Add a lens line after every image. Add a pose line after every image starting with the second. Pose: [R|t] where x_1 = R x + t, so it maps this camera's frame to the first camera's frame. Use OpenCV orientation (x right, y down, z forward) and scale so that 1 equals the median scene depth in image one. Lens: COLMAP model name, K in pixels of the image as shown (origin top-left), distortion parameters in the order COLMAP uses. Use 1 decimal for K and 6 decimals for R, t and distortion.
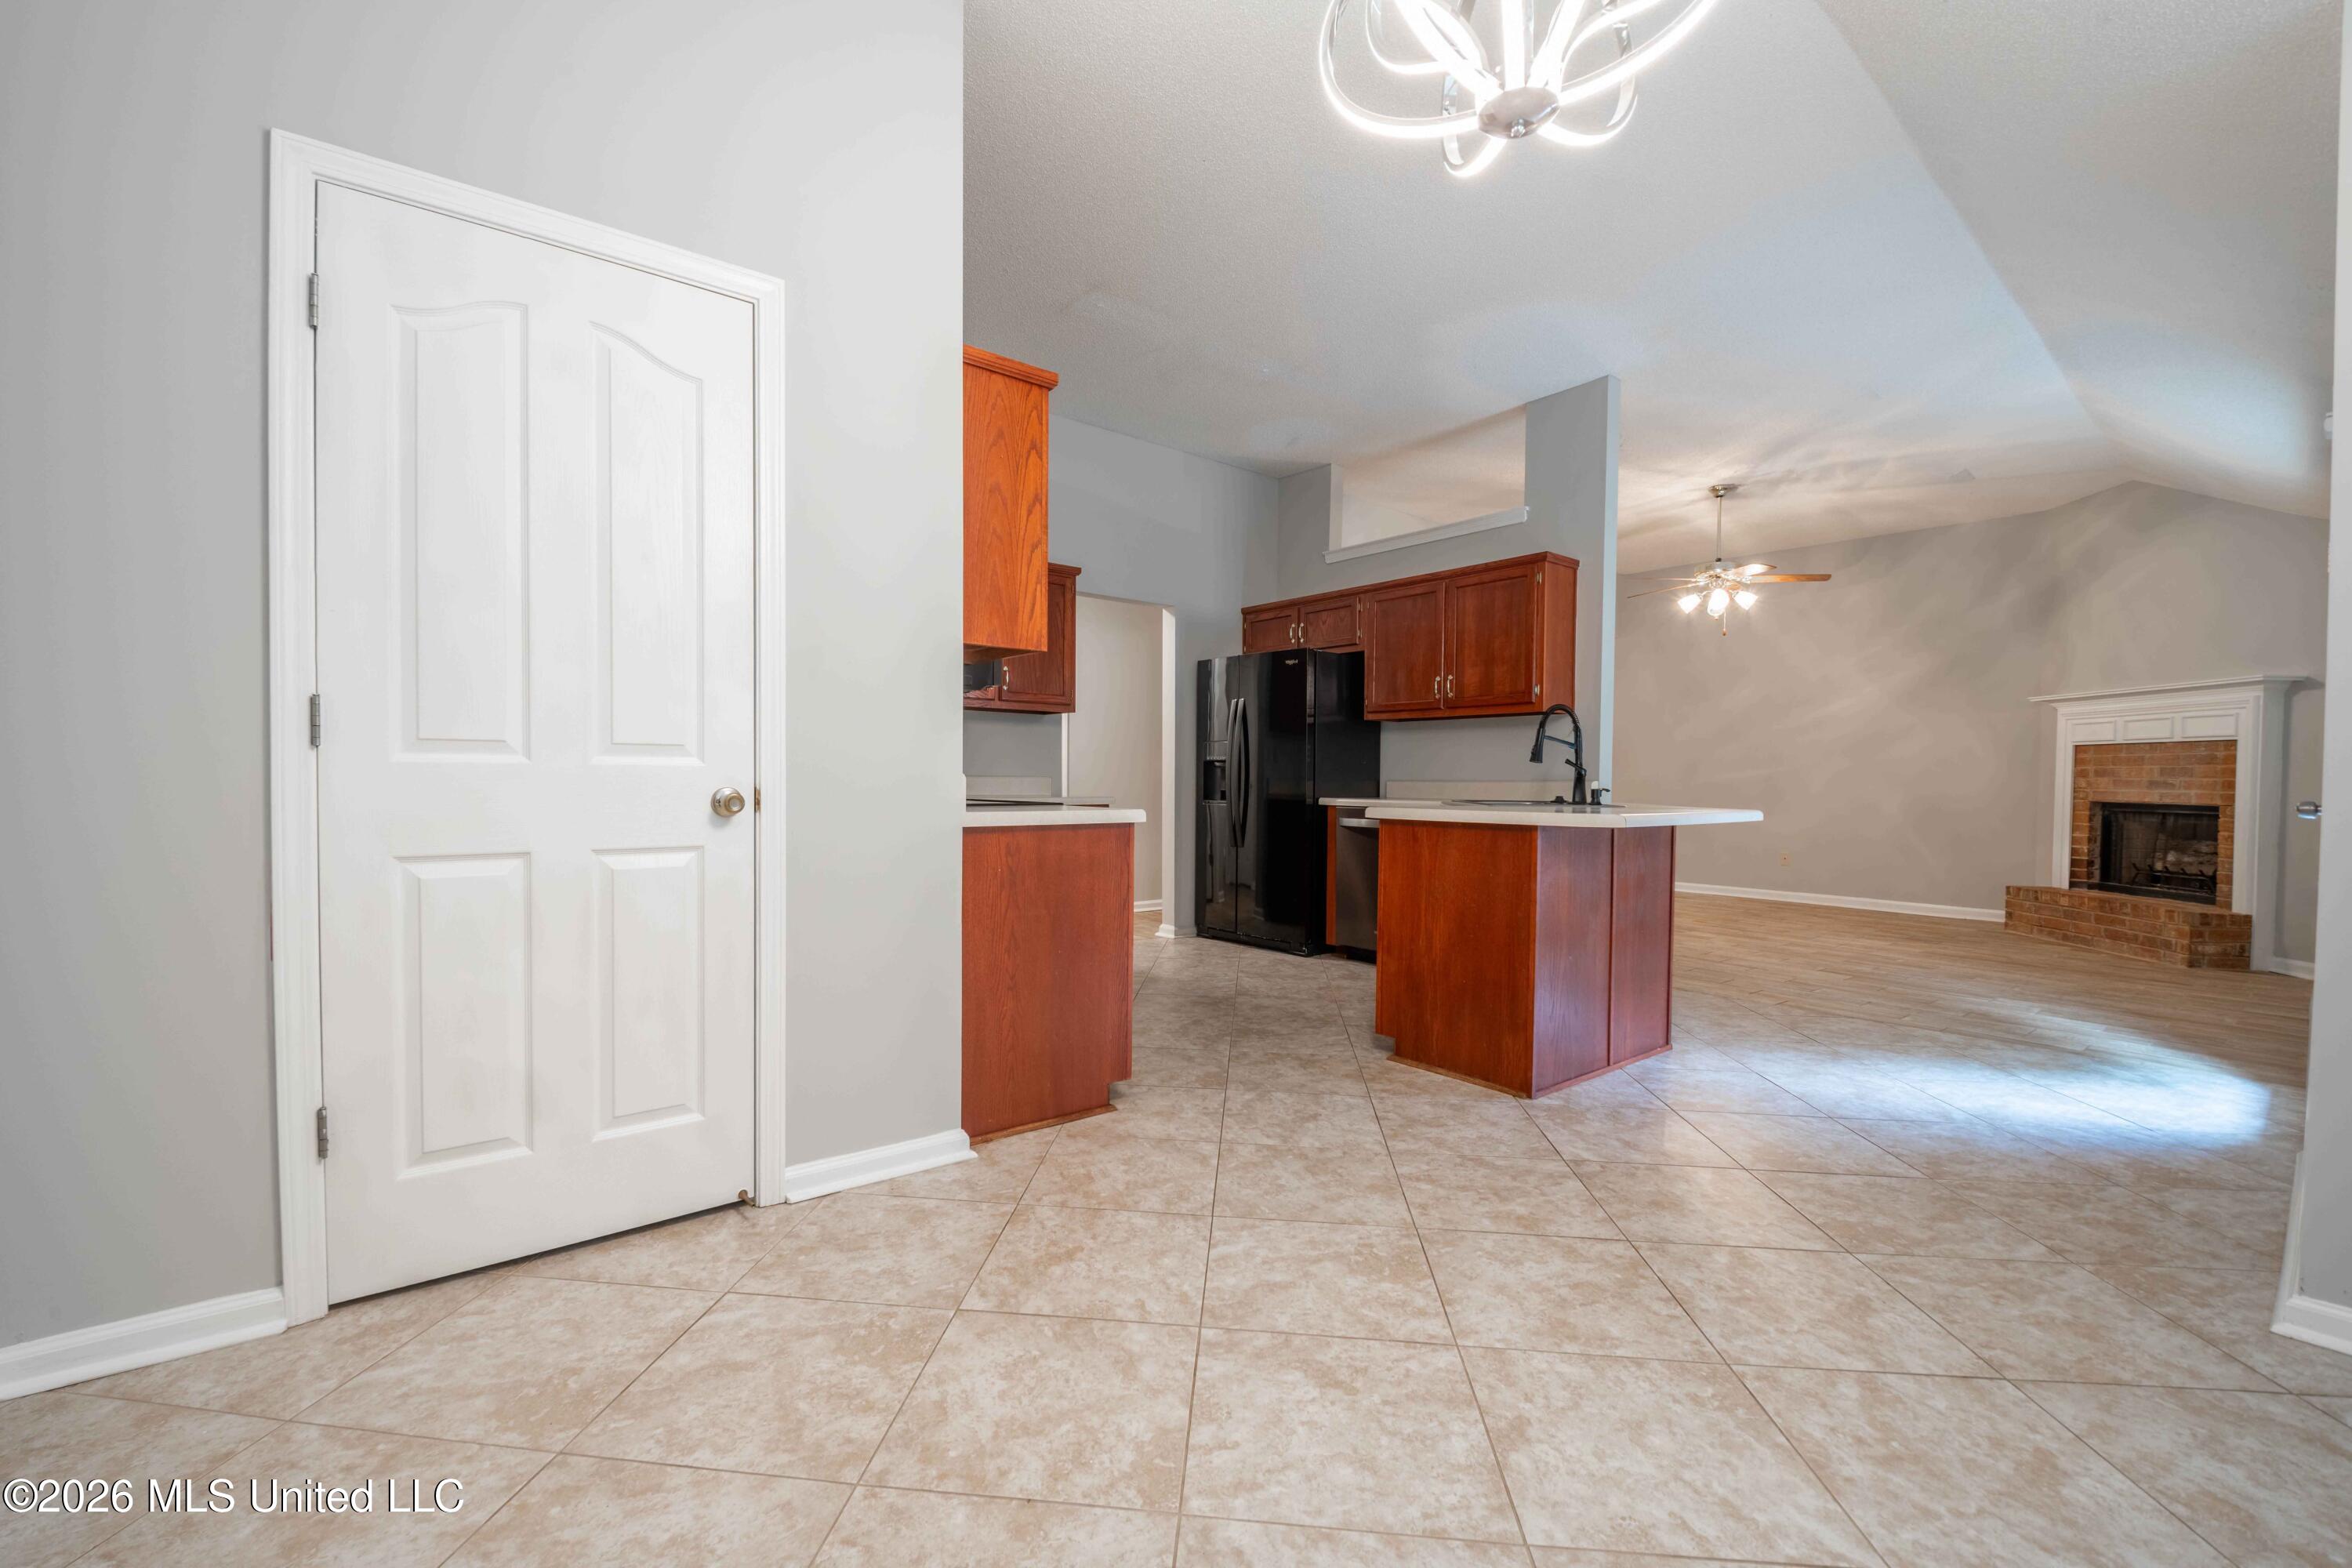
lens RADIAL K [[968.4, 0, 1153.3], [0, 968.4, 795.5], [0, 0, 1]] dist [-0.002680, -0.005433]
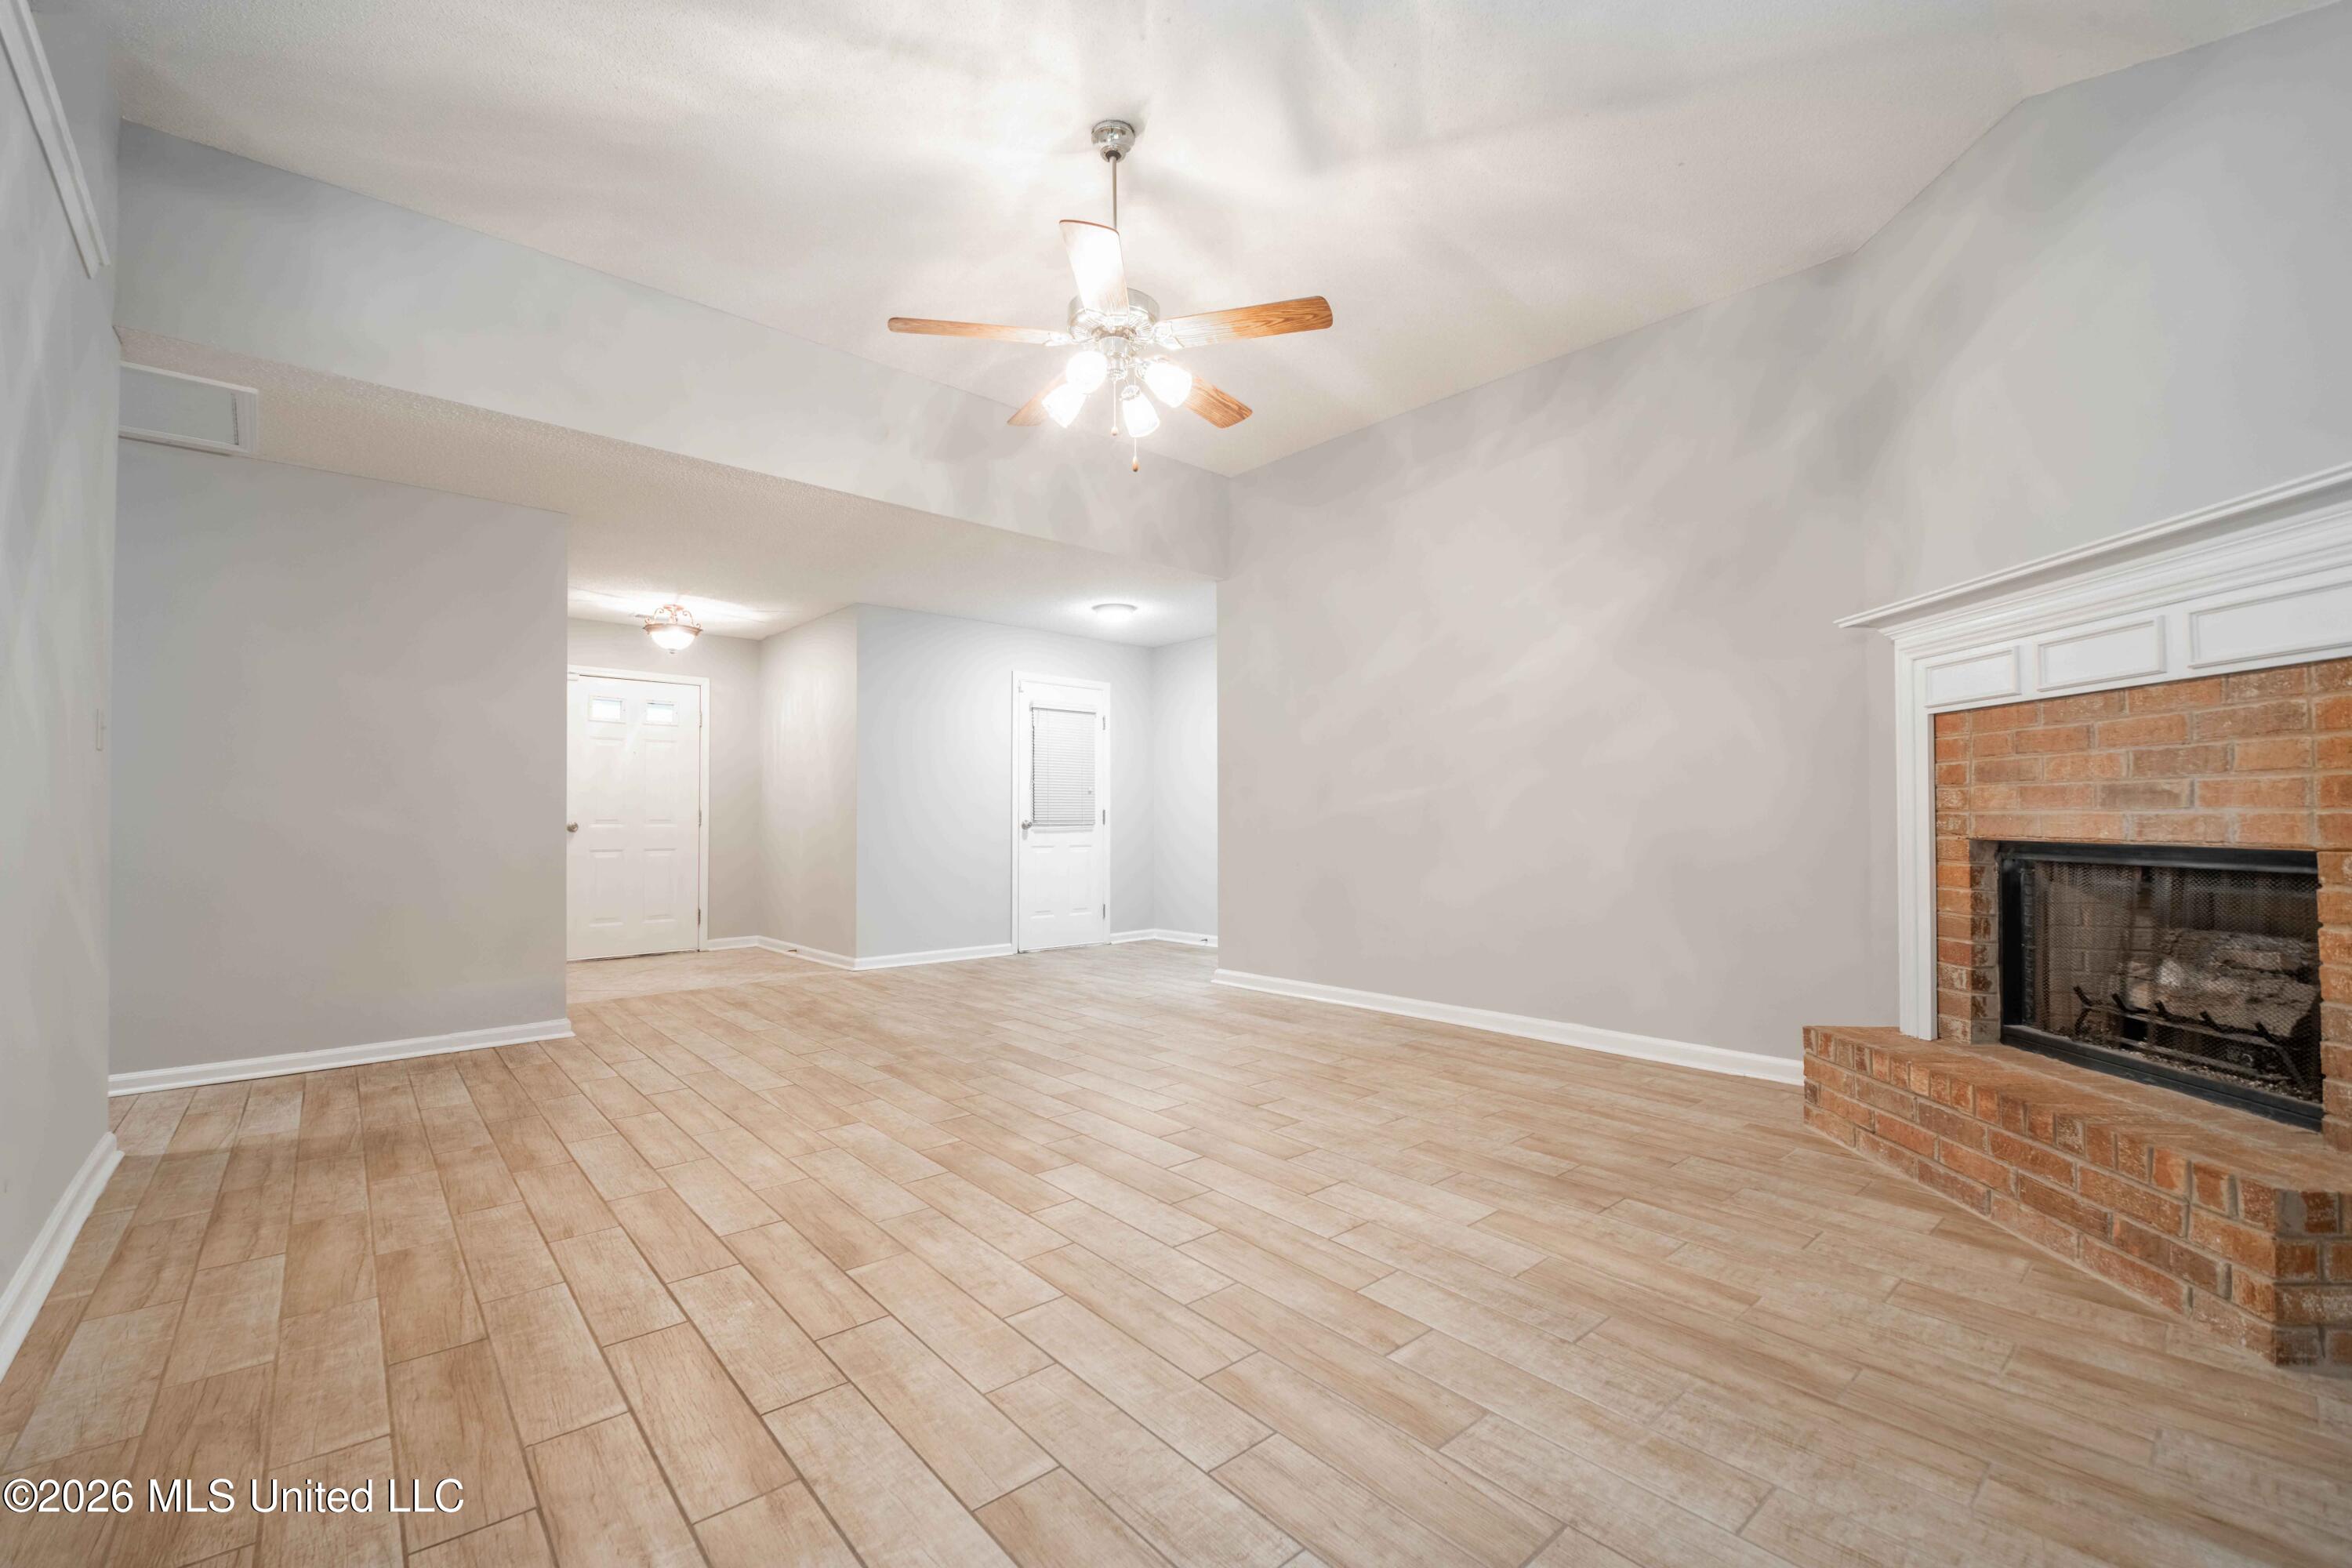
lens RADIAL K [[968.4, 0, 1126.2], [0, 968.4, 796.6], [0, 0, 1]] dist [-0.002680, -0.005433]
pose [[0.999114, -0.012407, 0.040228, 0.598664], [0.014075, 0.999041, -0.041449, -0.000417], [-0.039675, 0.041978, 0.998330, 0.602200]]
